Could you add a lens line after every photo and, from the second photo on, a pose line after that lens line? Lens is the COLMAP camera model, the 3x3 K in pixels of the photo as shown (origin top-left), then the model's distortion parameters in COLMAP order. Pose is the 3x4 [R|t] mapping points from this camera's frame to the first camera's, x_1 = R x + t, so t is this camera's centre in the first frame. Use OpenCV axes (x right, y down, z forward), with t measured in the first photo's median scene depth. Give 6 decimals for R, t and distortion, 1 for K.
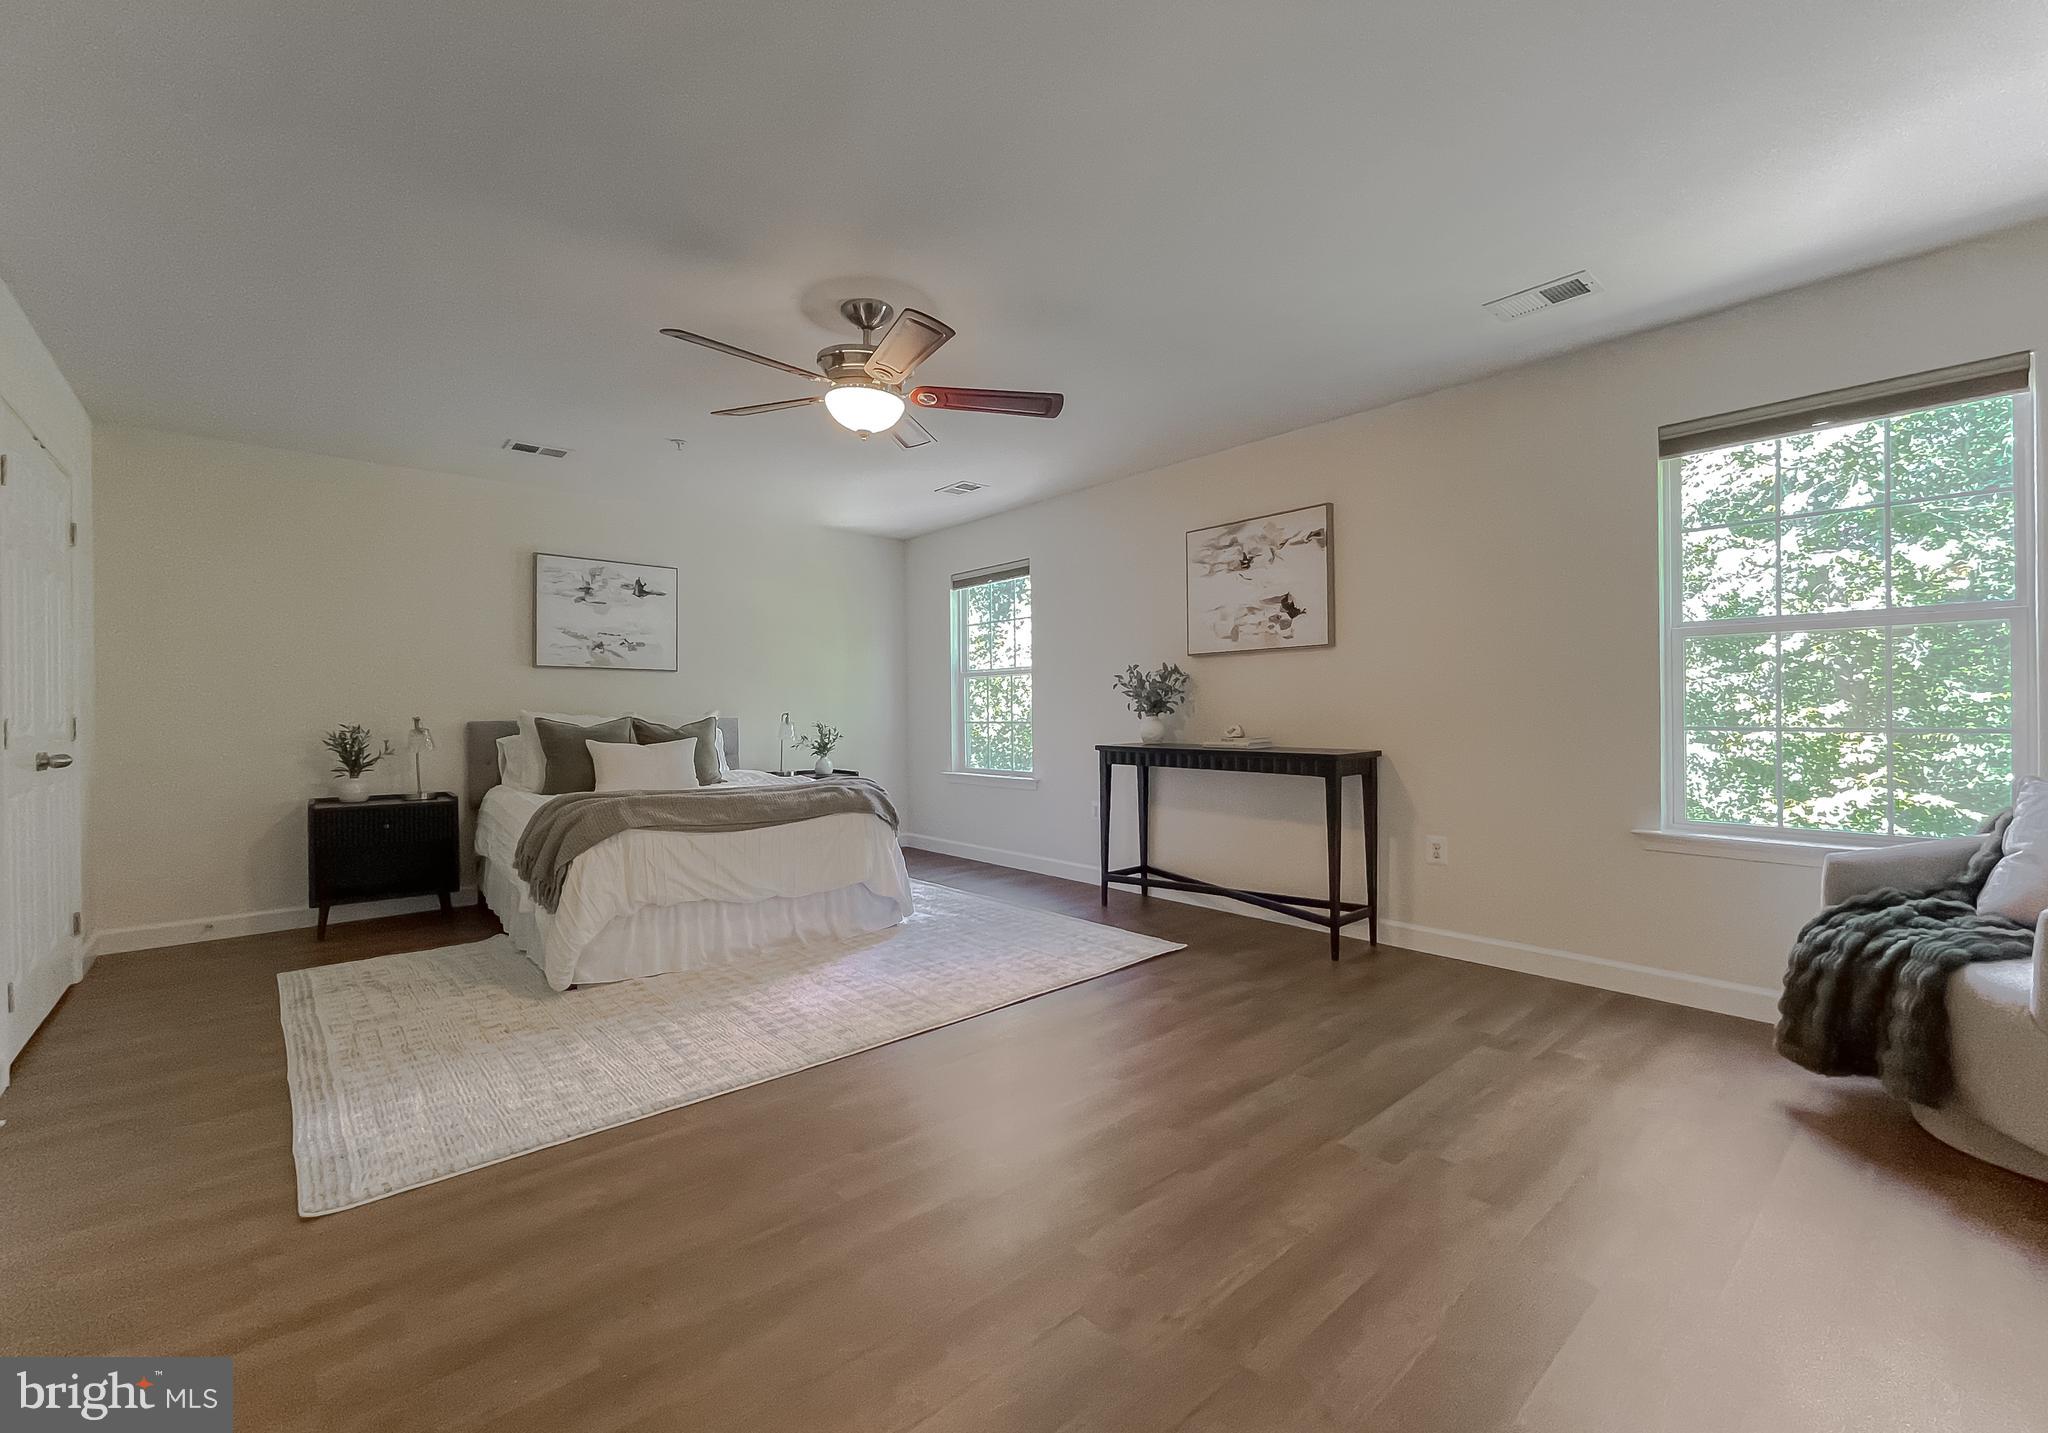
lens RADIAL K [[841.8, 0, 1017.7], [0, 841.8, 716.5], [0, 0, 1]] dist [-0.010533, -0.000060]
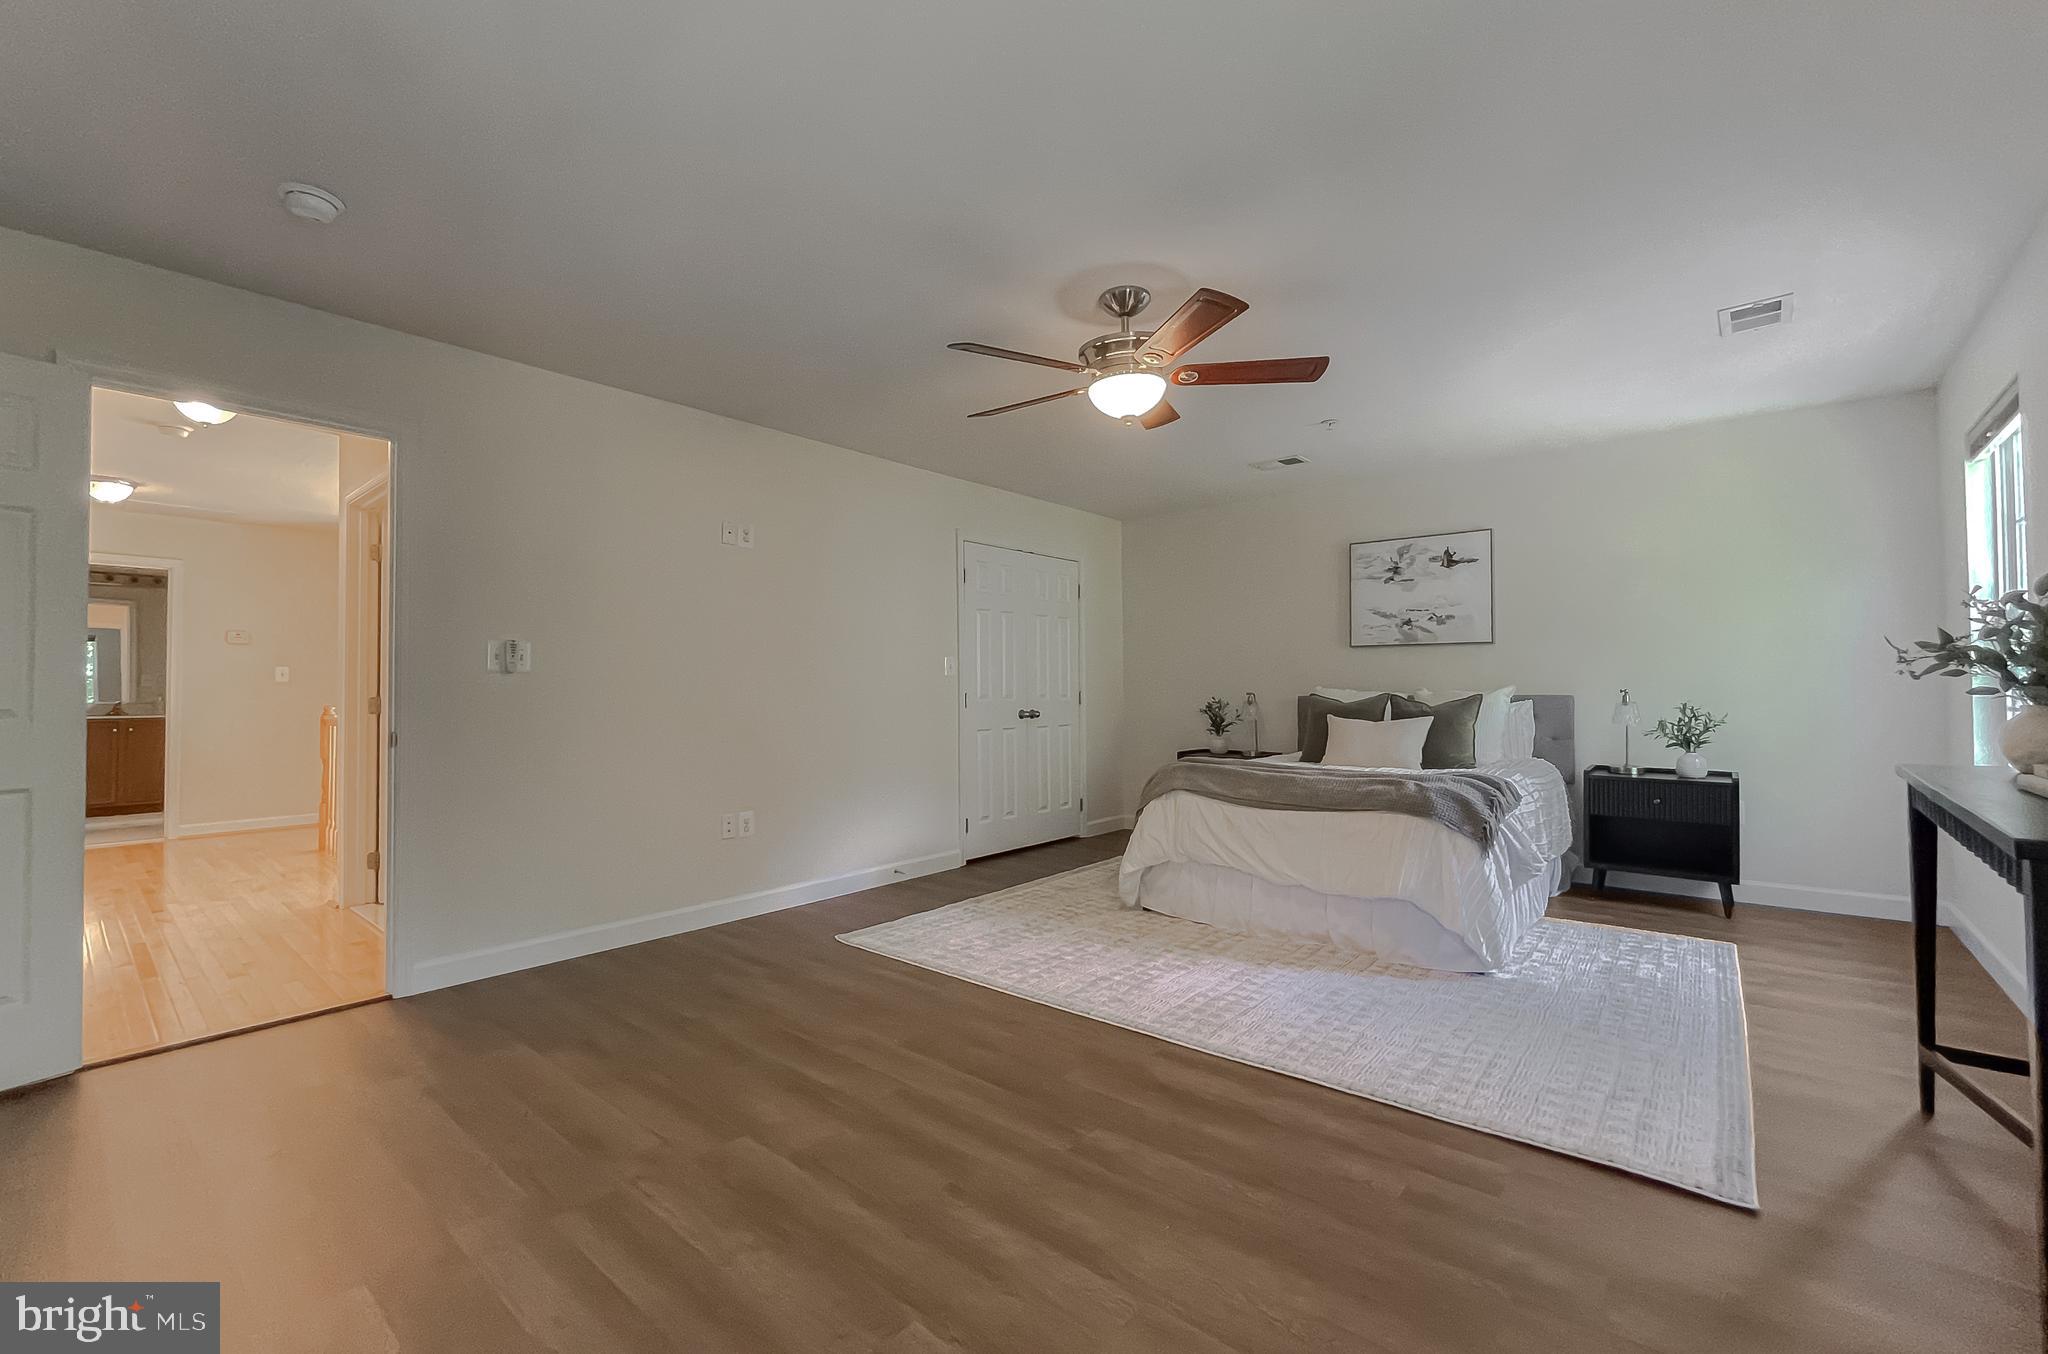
lens RADIAL K [[837.9, 0, 1017.3], [0, 837.9, 675.1], [0, 0, 1]] dist [0.001212, 0.000048]
pose [[0.152138, -0.012024, -0.988286, 0.624956], [-0.003542, 0.999913, -0.012711, -0.009779], [0.988353, 0.005434, 0.152082, 0.562335]]
